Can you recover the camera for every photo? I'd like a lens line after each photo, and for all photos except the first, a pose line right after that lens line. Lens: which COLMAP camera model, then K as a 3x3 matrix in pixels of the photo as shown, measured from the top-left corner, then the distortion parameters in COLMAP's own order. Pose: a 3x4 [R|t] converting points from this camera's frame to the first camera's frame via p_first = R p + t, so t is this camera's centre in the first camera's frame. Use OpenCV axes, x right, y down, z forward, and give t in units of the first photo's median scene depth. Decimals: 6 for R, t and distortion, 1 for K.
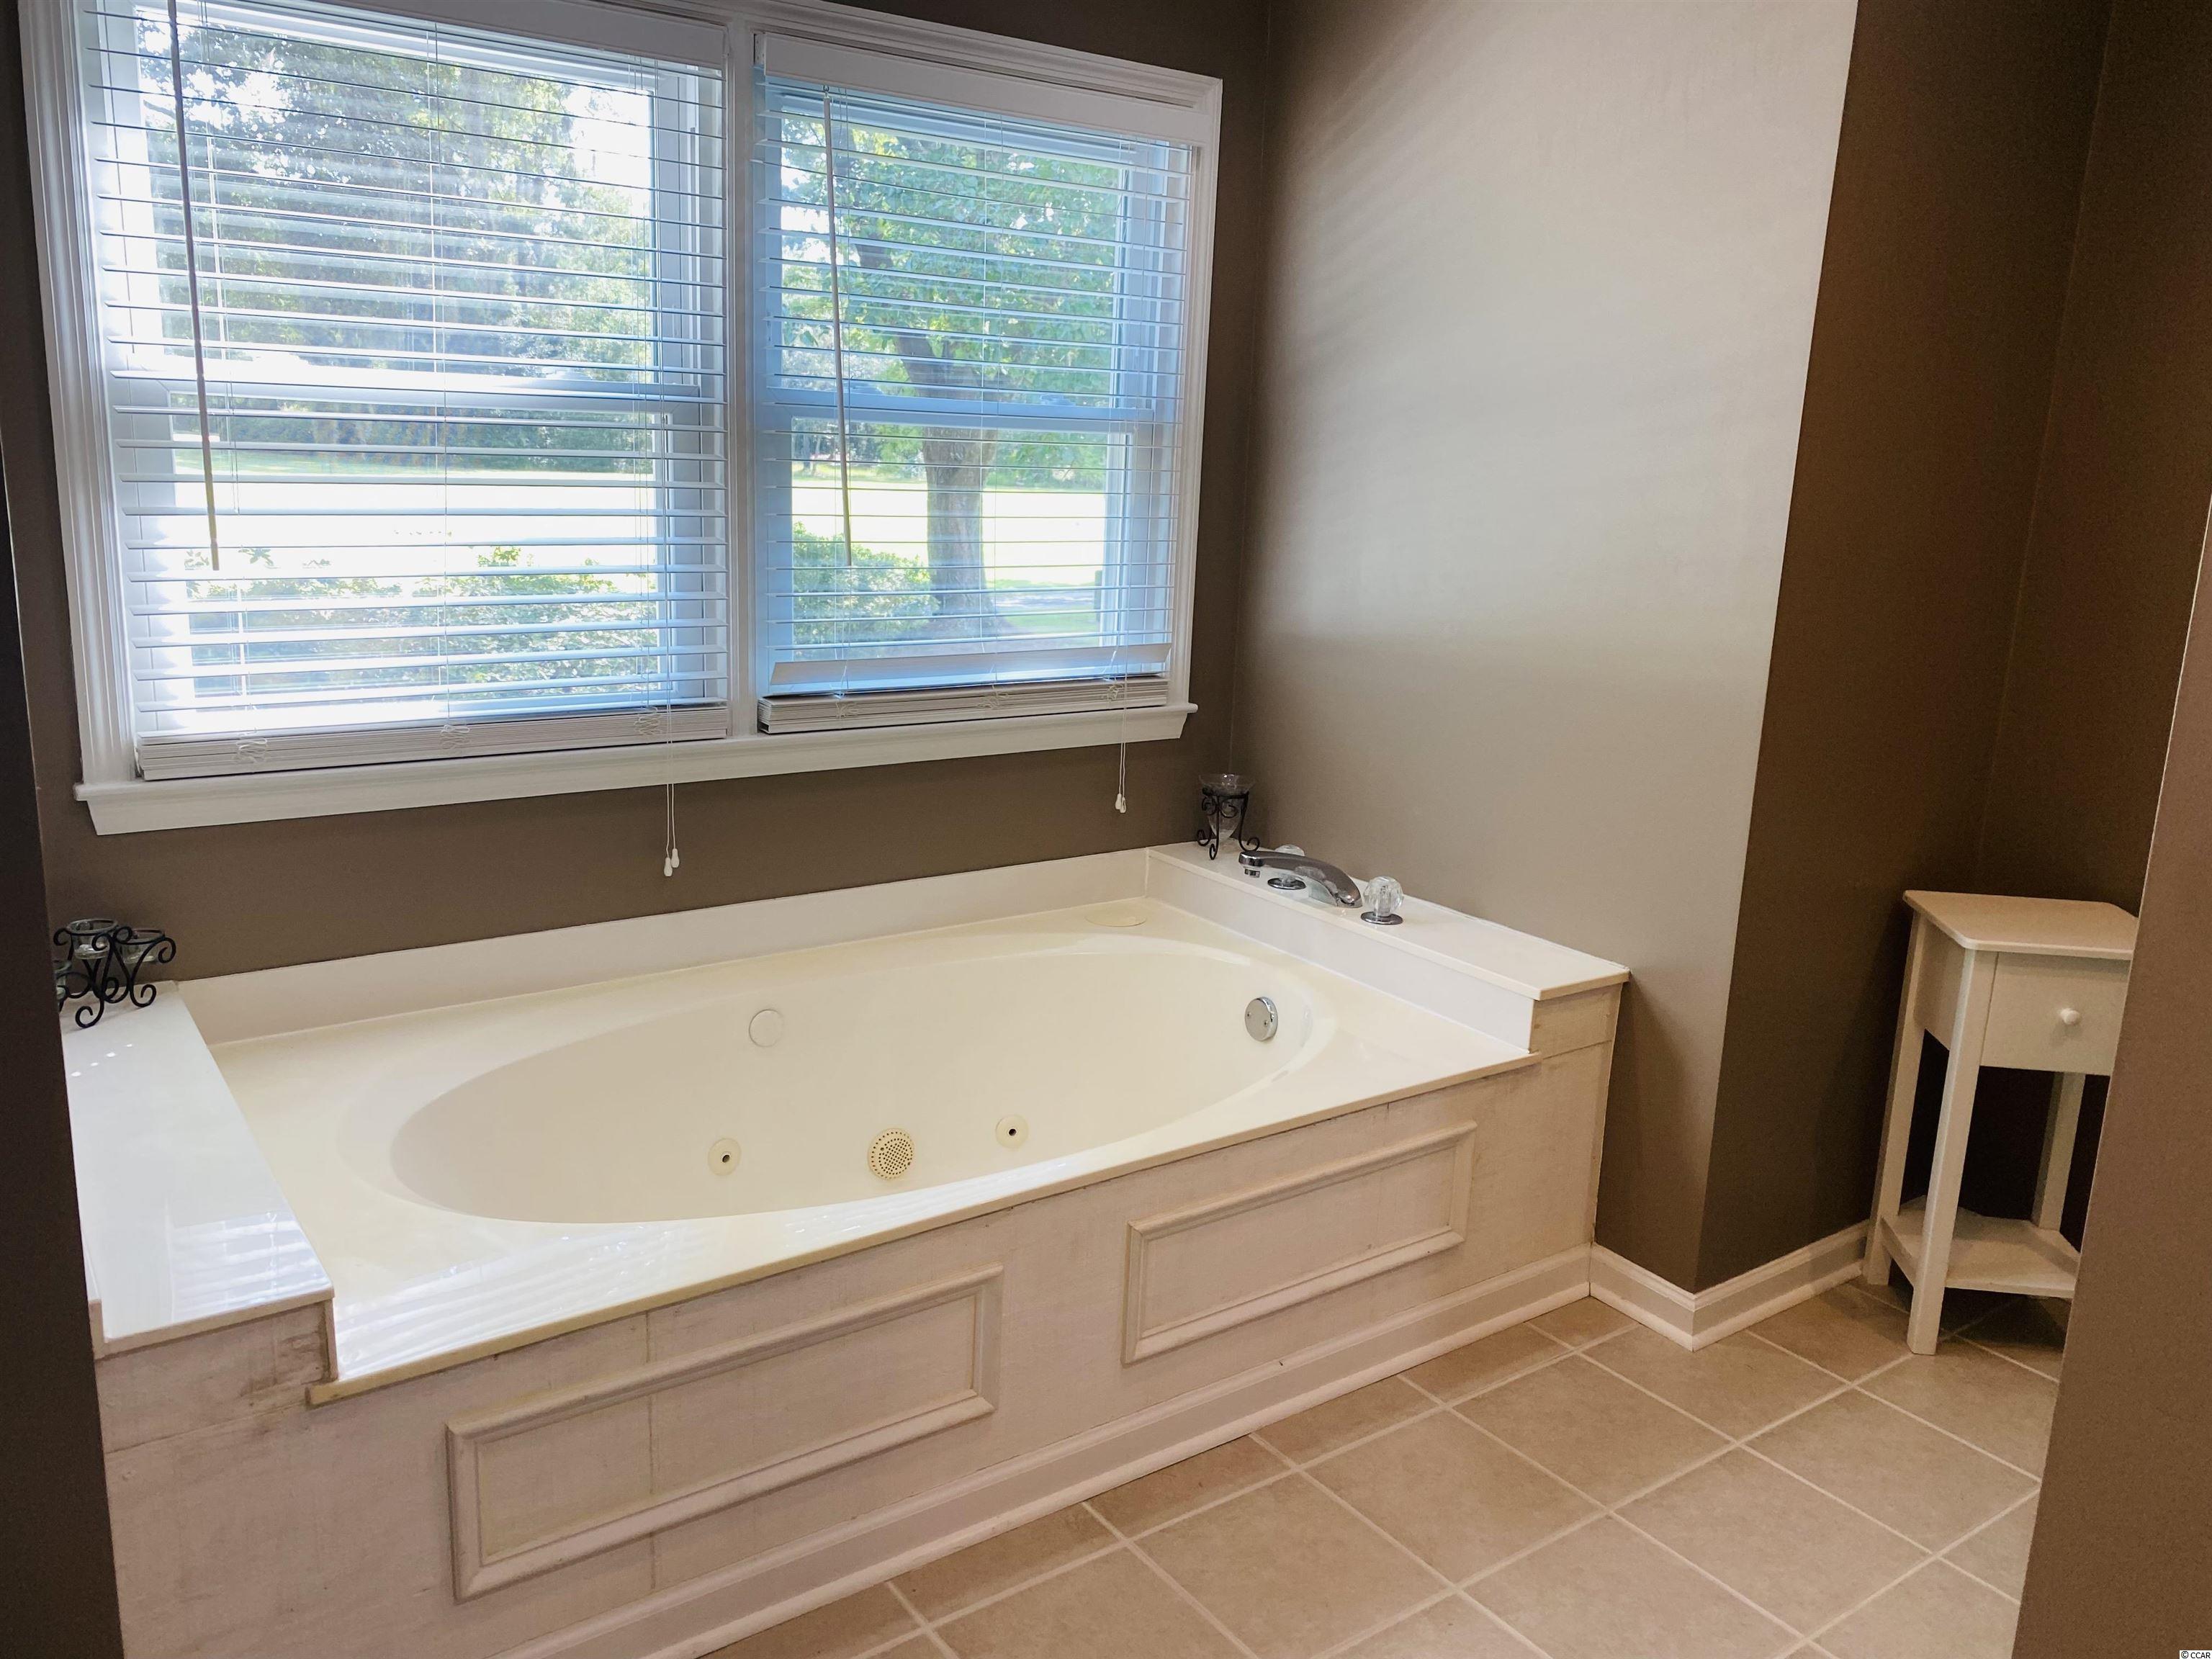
lens RADIAL K [[1695.1, 0, 1087.8], [0, 1695.1, 831.3], [0, 0, 1]] dist [0.067709, -0.091391]
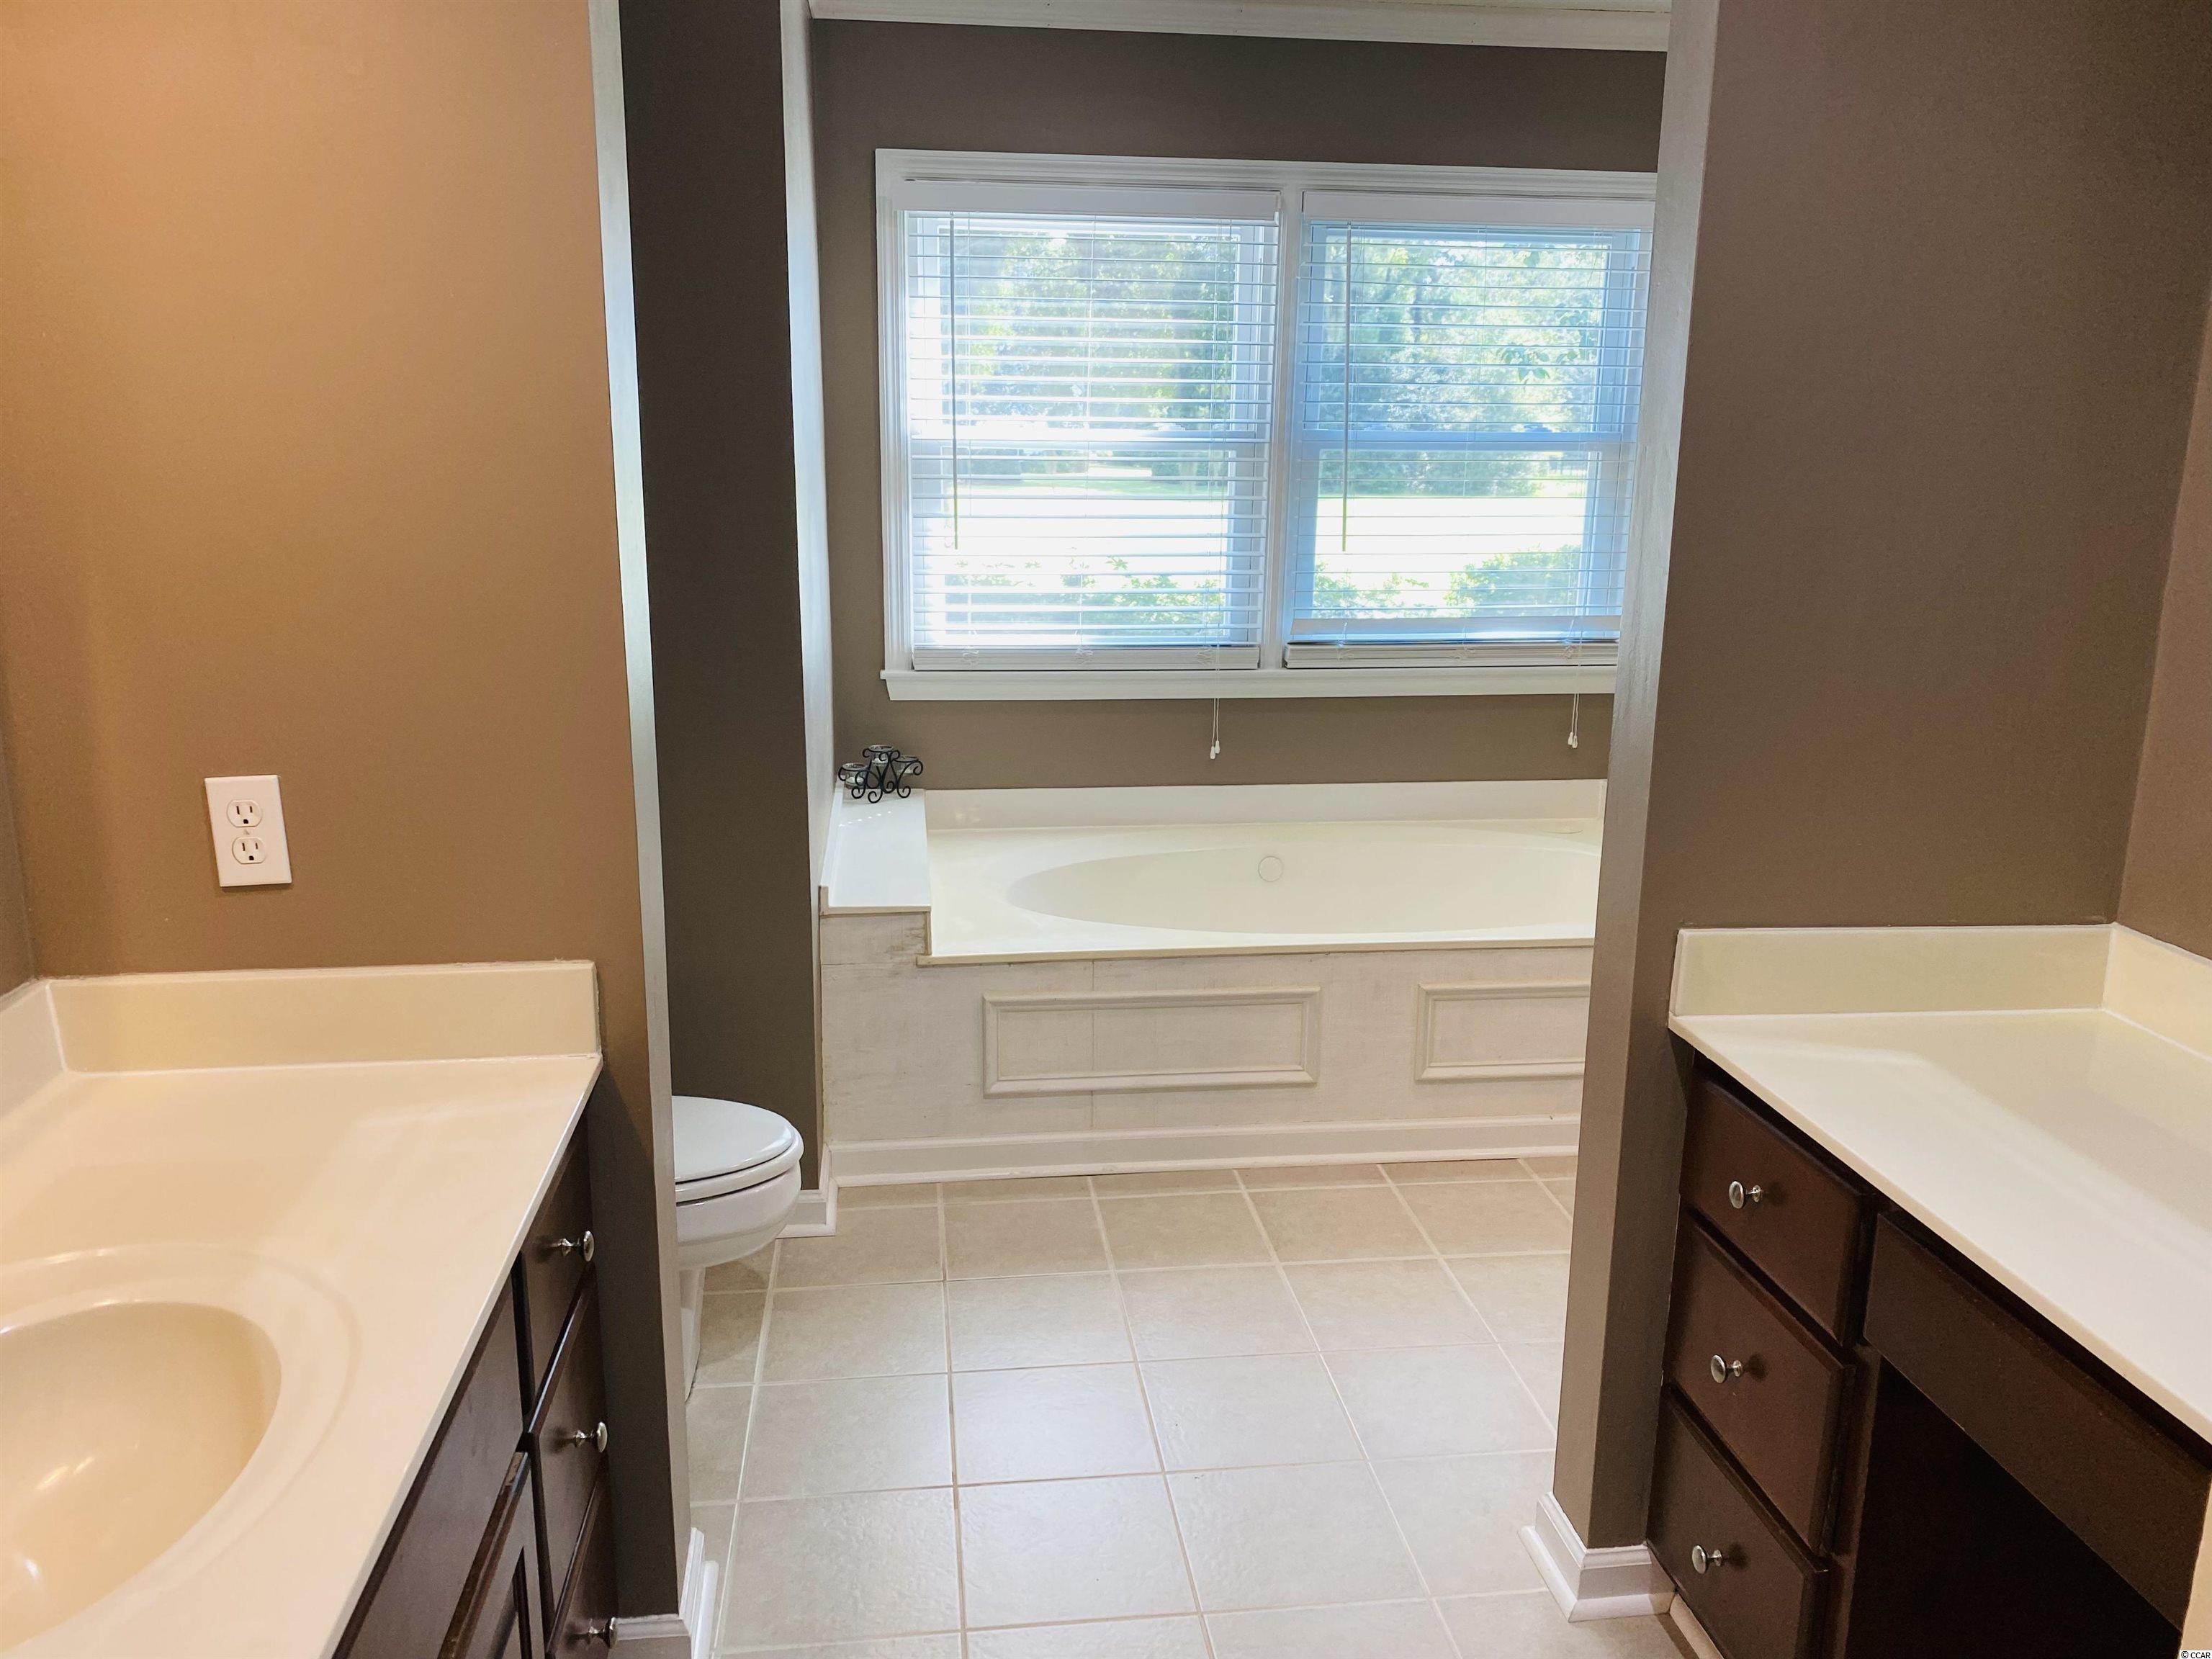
lens RADIAL K [[1700.8, 0, 1104.2], [0, 1700.8, 872.8], [0, 0, 1]] dist [0.109363, -0.091961]
pose [[0.880110, 0.093602, -0.465451, 0.453509], [-0.089839, 0.995495, 0.030318, 0.106637], [0.466192, 0.015132, 0.884554, -0.451388]]
